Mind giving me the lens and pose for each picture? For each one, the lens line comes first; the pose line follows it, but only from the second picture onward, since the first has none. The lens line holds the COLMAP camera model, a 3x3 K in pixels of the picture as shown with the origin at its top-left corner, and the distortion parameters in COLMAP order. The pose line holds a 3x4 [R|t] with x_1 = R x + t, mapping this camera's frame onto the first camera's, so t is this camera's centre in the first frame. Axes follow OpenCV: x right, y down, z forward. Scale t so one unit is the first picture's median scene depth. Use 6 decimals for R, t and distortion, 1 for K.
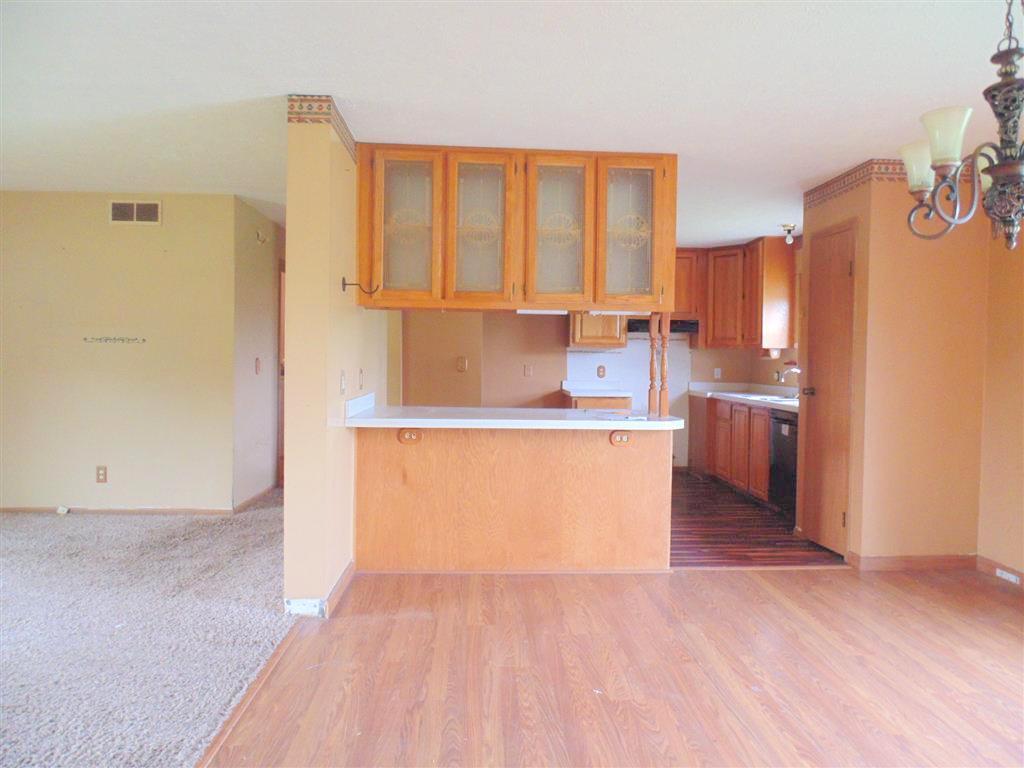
lens RADIAL K [[673.3, 0, 512.2], [0, 673.3, 378.8], [0, 0, 1]] dist [-0.032549, 0.001235]
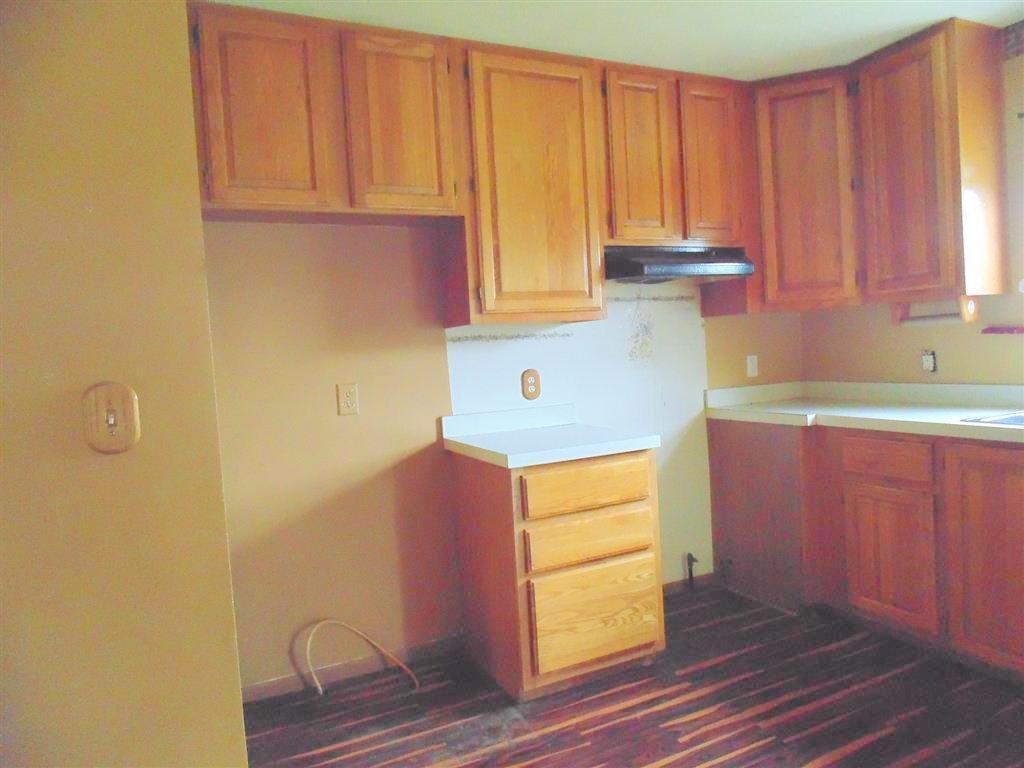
lens RADIAL K [[673.3, 0, 512.2], [0, 673.3, 378.8], [0, 0, 1]] dist [-0.032549, 0.001235]
pose [[0.923070, -0.084001, 0.375346, -0.030498], [0.083983, 0.996332, 0.016440, -0.022582], [-0.375350, 0.016348, 0.926739, 0.659496]]
